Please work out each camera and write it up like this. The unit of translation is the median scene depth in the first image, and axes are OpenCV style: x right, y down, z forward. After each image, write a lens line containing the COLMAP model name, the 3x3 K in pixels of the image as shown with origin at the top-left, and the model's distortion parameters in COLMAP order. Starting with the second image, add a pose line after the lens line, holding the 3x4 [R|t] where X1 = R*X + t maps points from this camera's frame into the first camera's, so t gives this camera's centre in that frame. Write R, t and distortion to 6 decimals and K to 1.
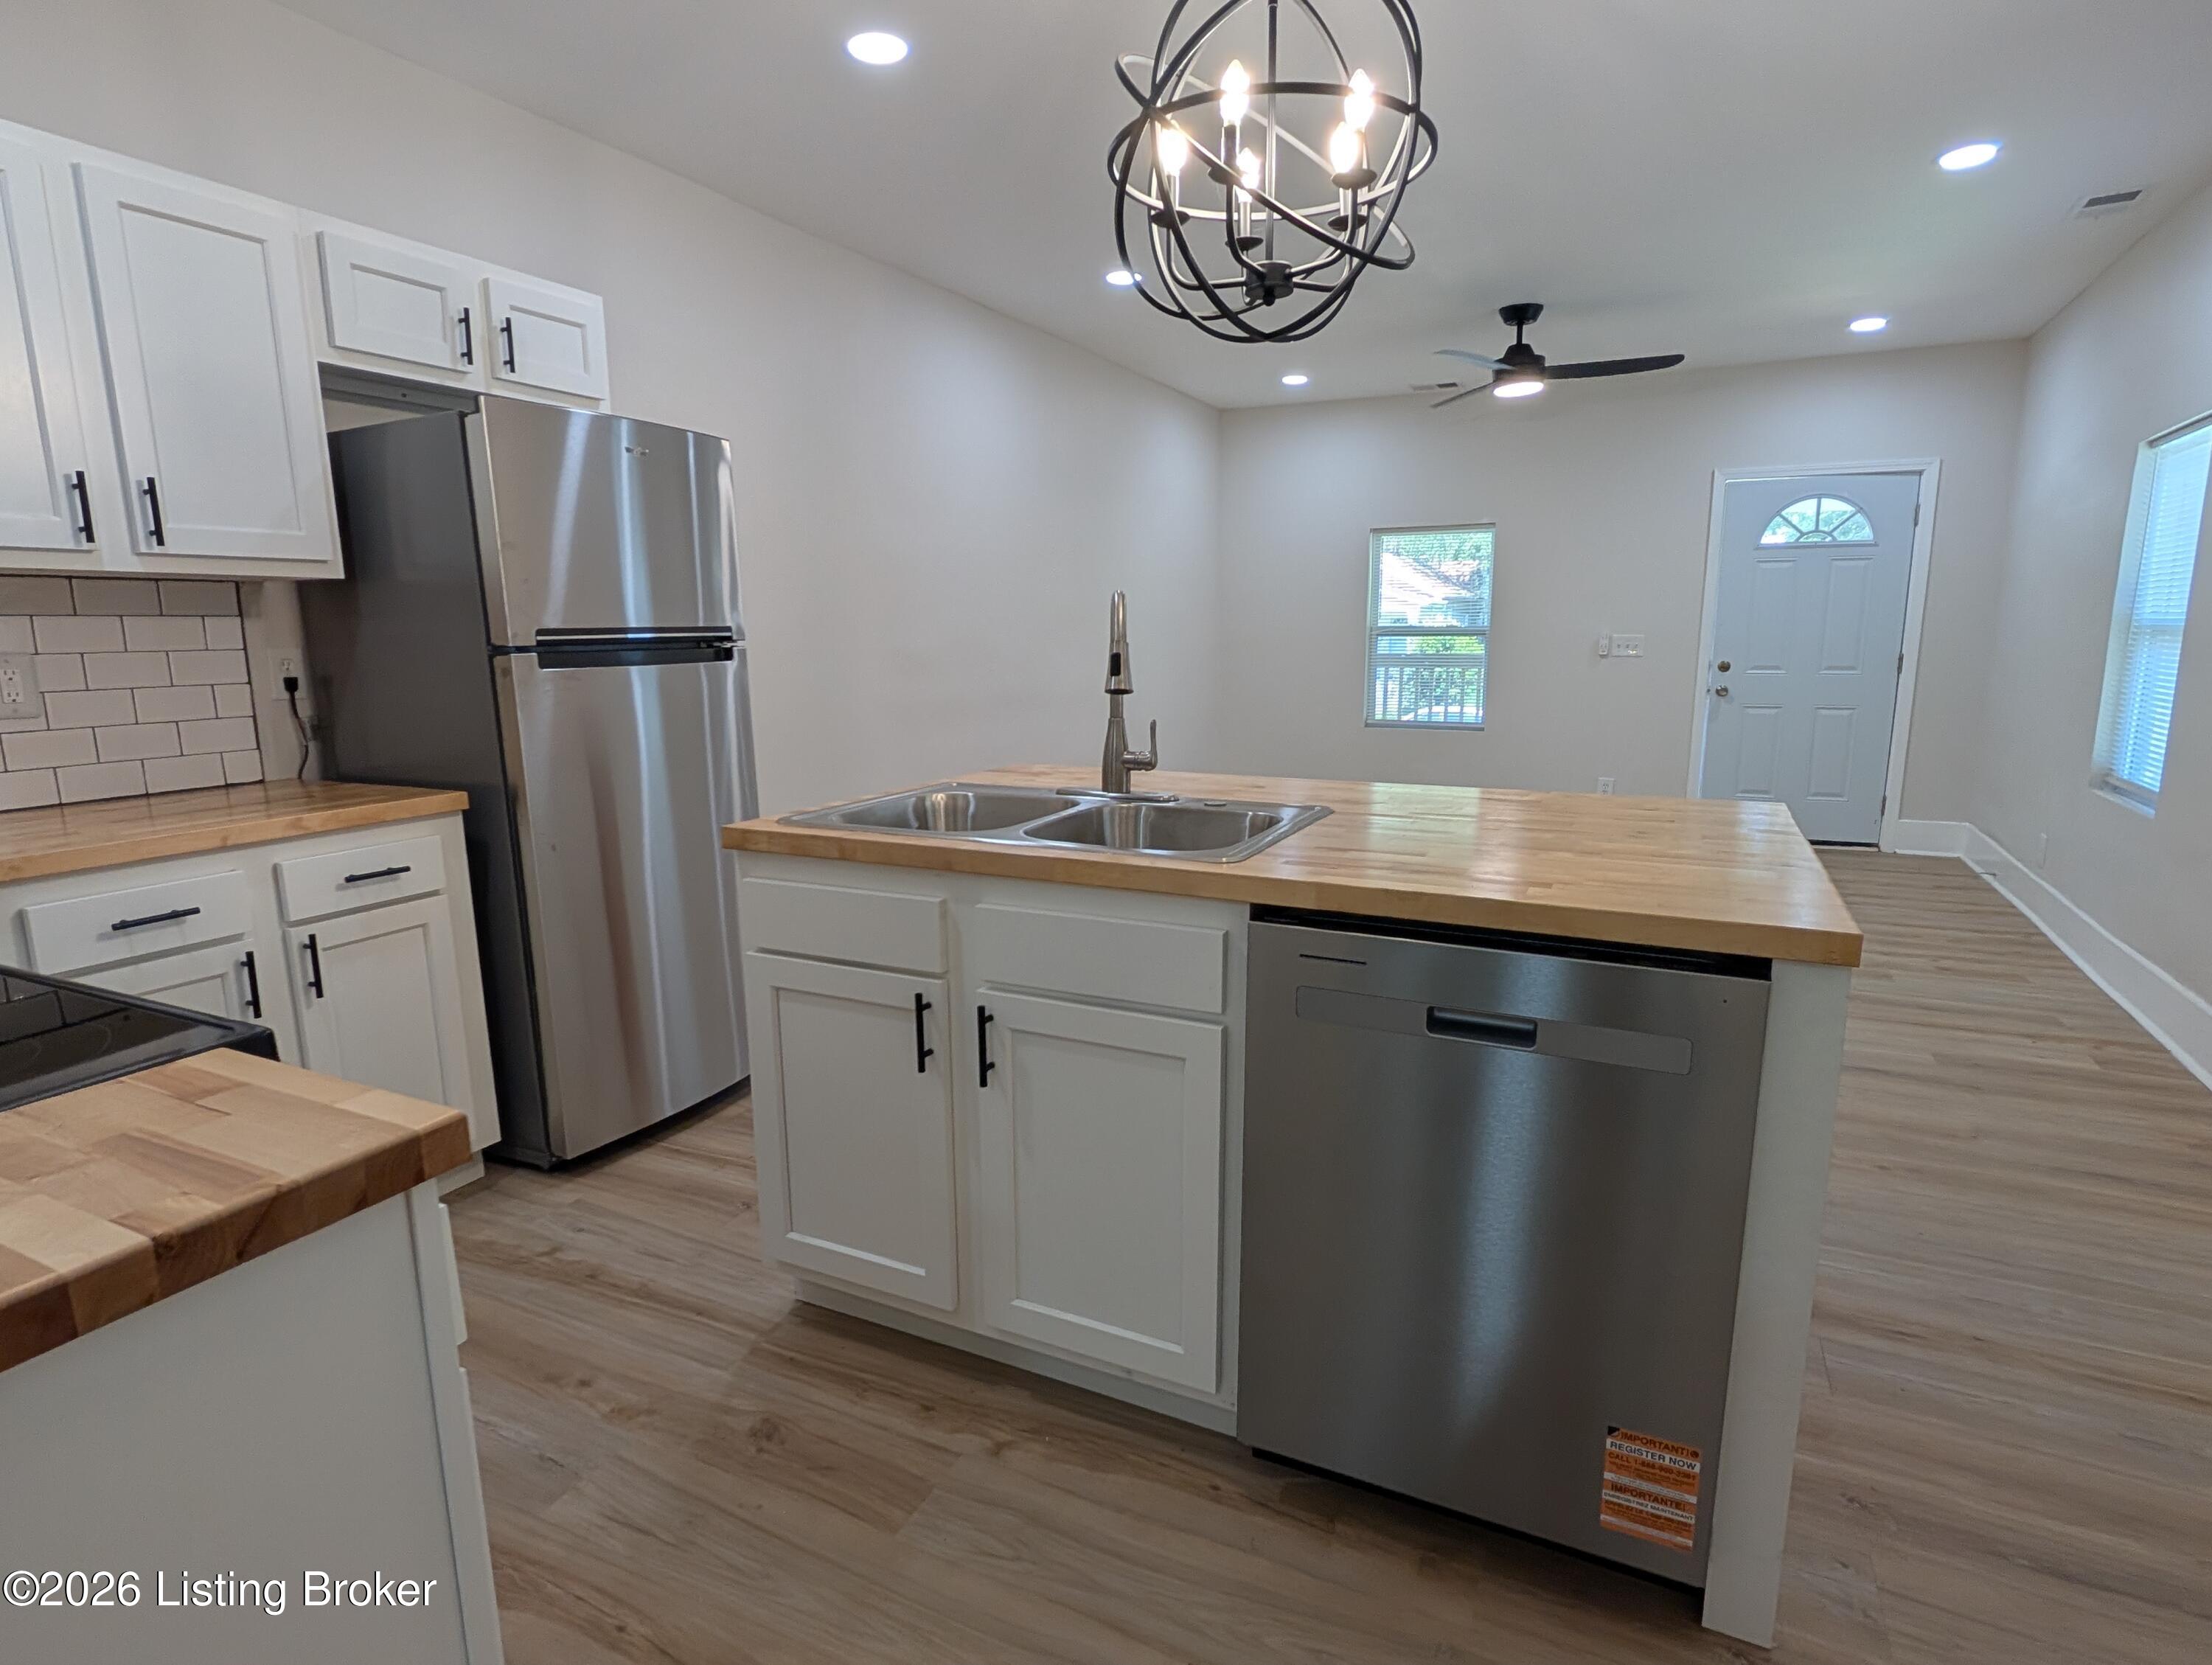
lens RADIAL K [[1163.4, 0, 1091.4], [0, 1163.4, 836.9], [0, 0, 1]] dist [0.000204, -0.001032]
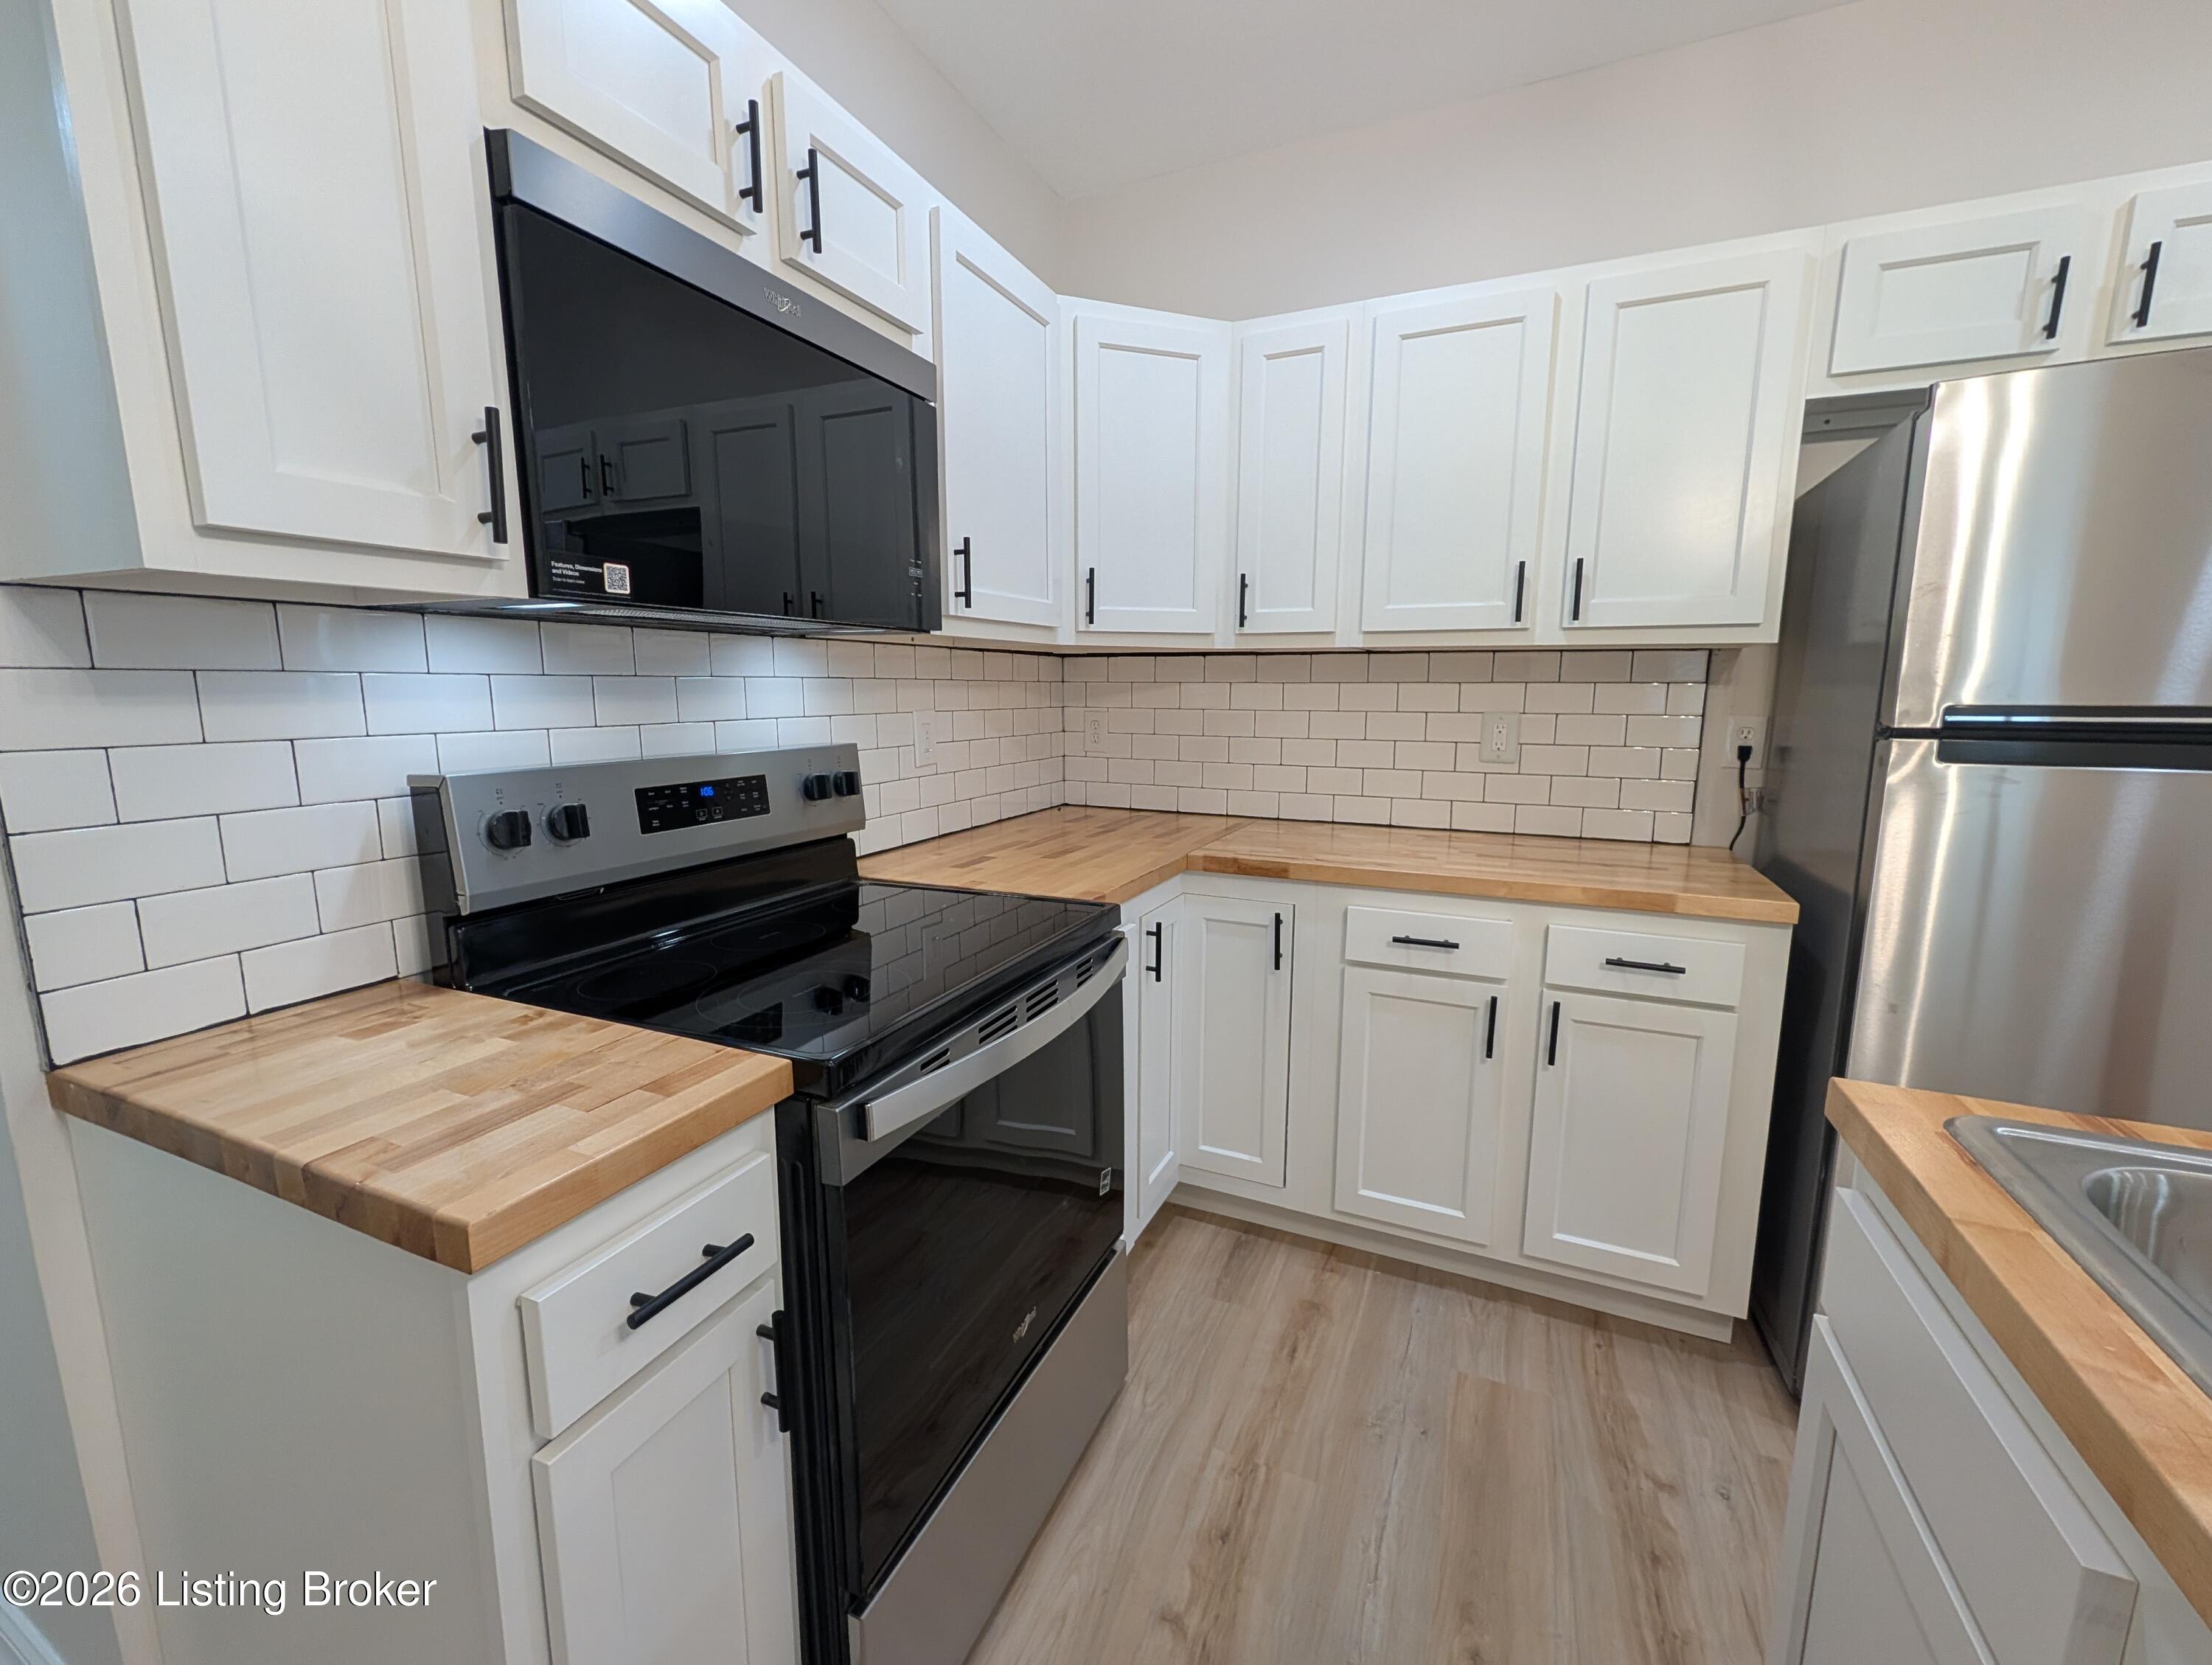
lens RADIAL K [[918.1, 0, 1097.7], [0, 918.1, 831.5], [0, 0, 1]] dist [-0.000126, 0.000119]
pose [[0.043273, 0.168041, -0.984830, 0.057918], [-0.183920, 0.970245, 0.157471, -0.097862], [0.981988, 0.174315, 0.072892, 0.468379]]
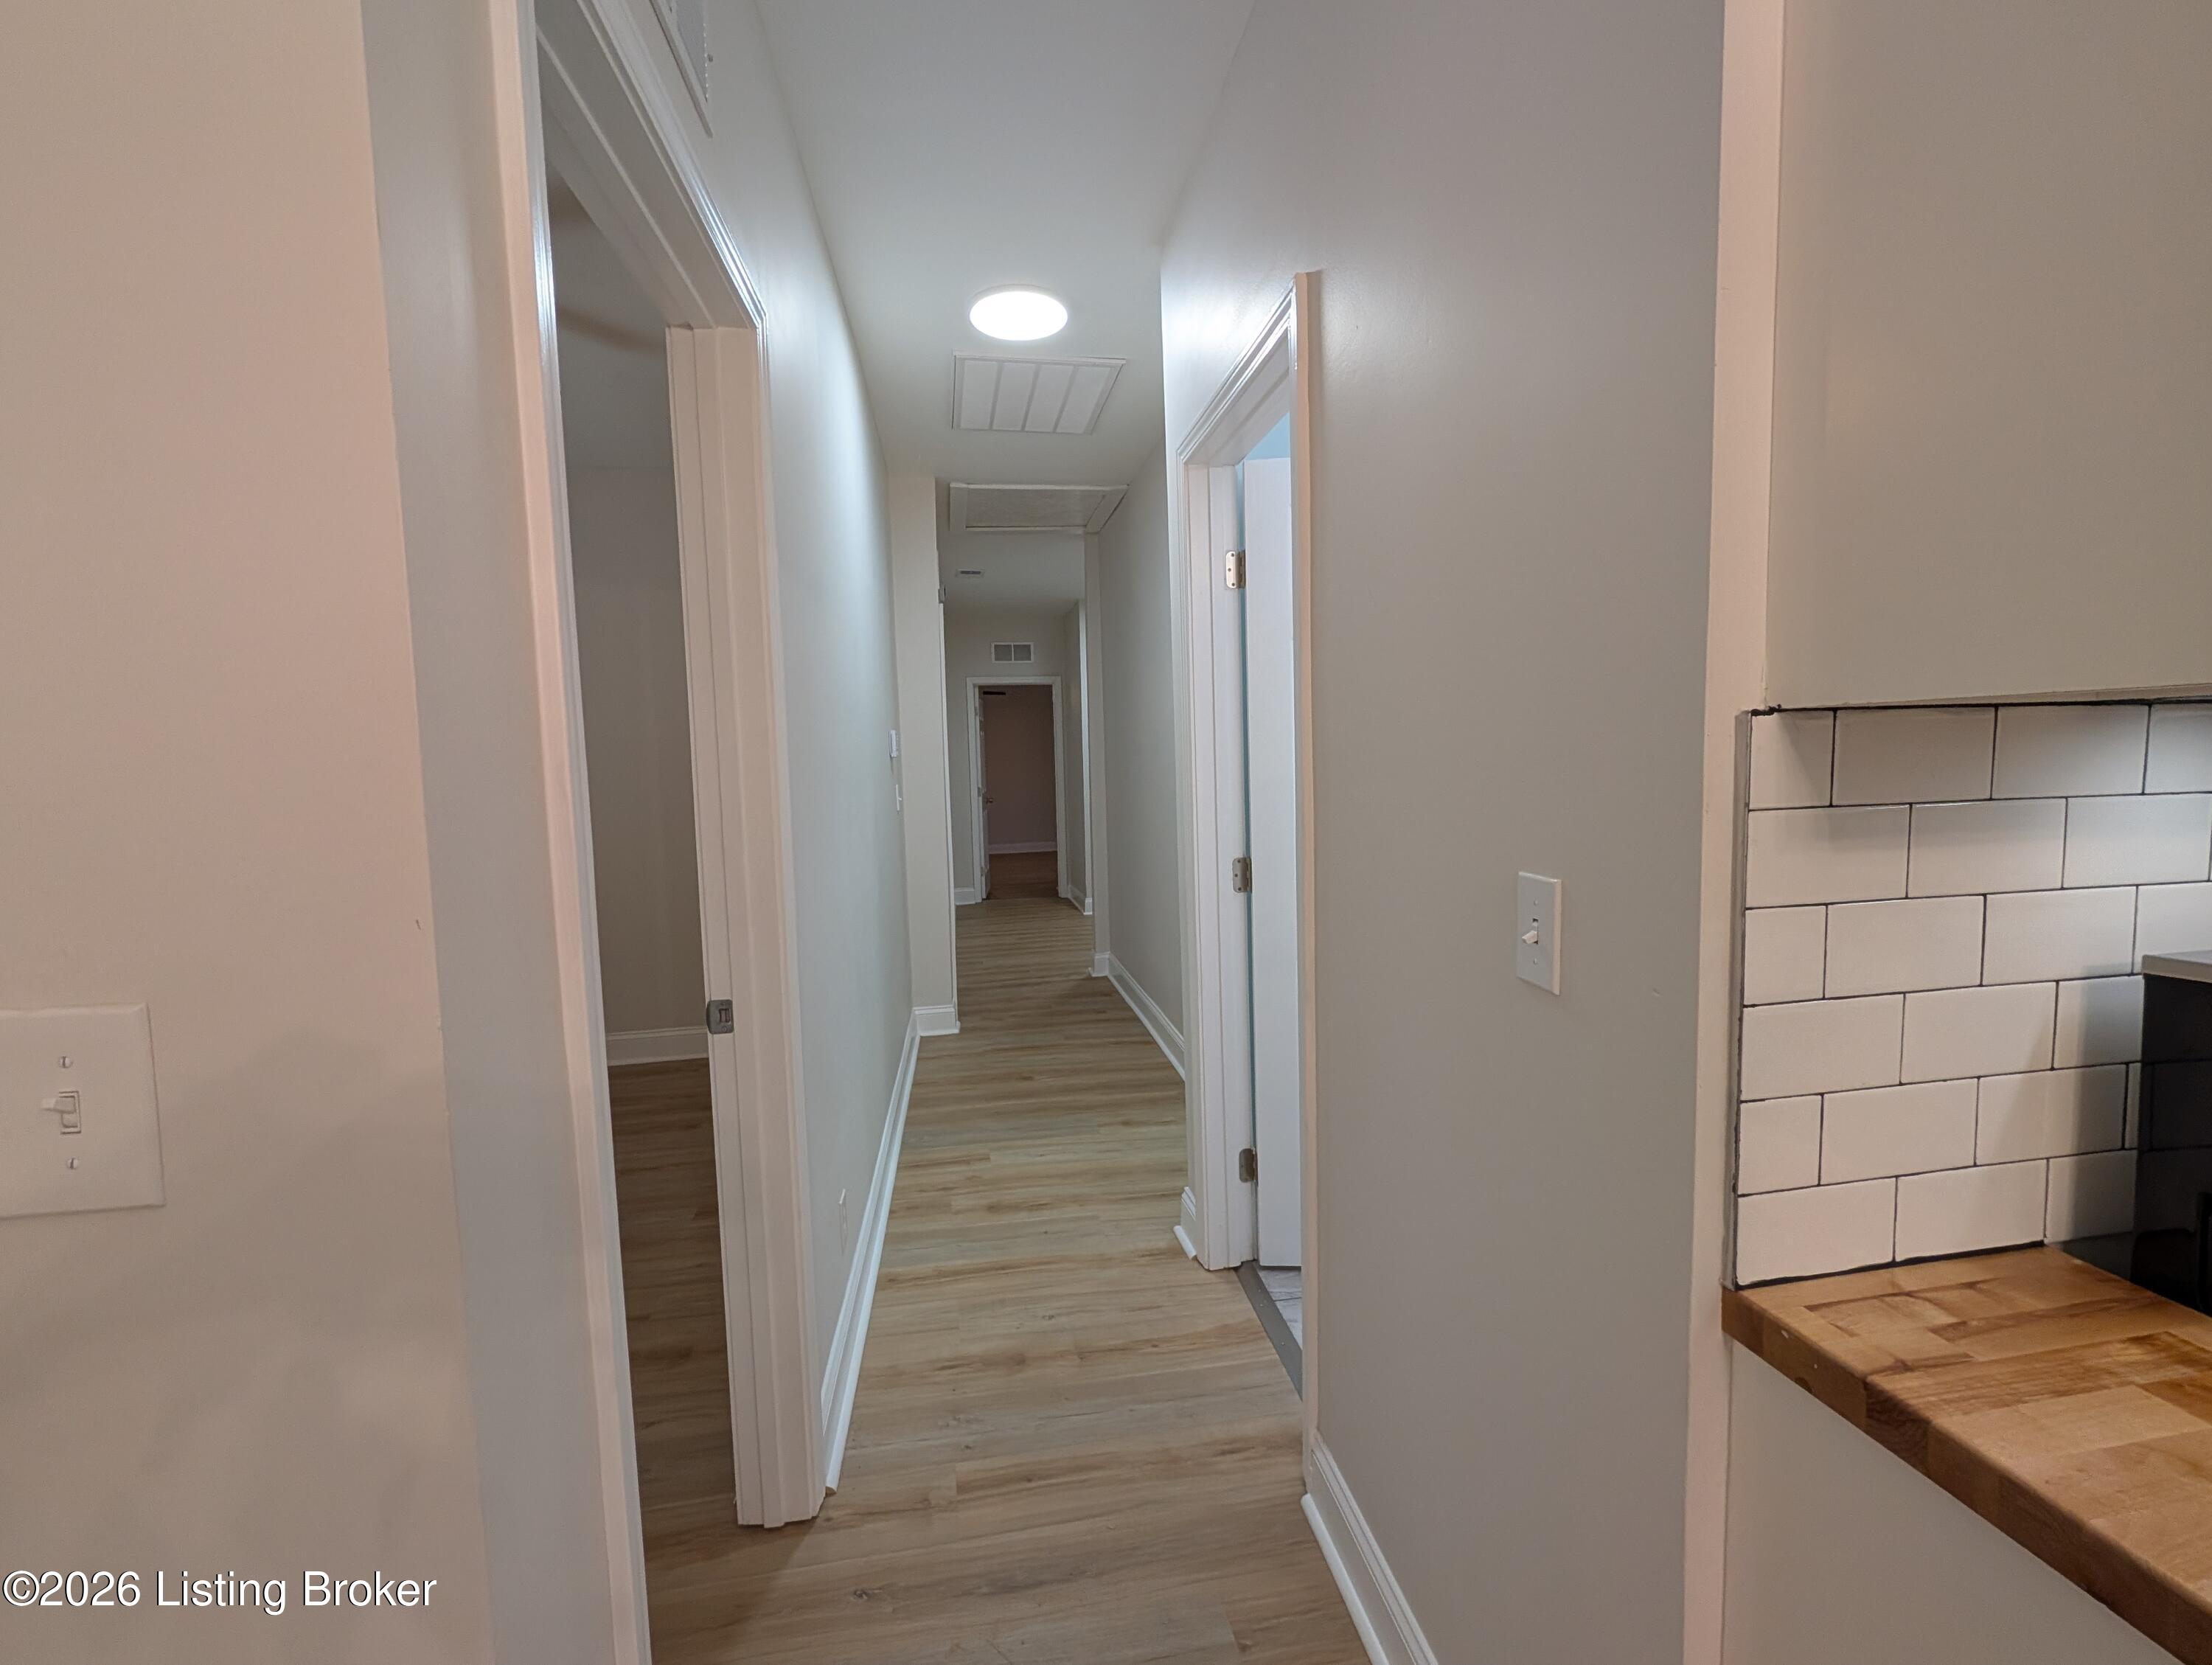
lens RADIAL K [[918.1, 0, 1097.7], [0, 918.1, 831.5], [0, 0, 1]] dist [-0.000126, 0.000119]
pose [[-0.810324, 0.077534, -0.580831, 0.029847], [-0.074071, 0.969704, 0.232781, -0.073145], [0.581282, 0.231650, -0.780031, 0.191847]]
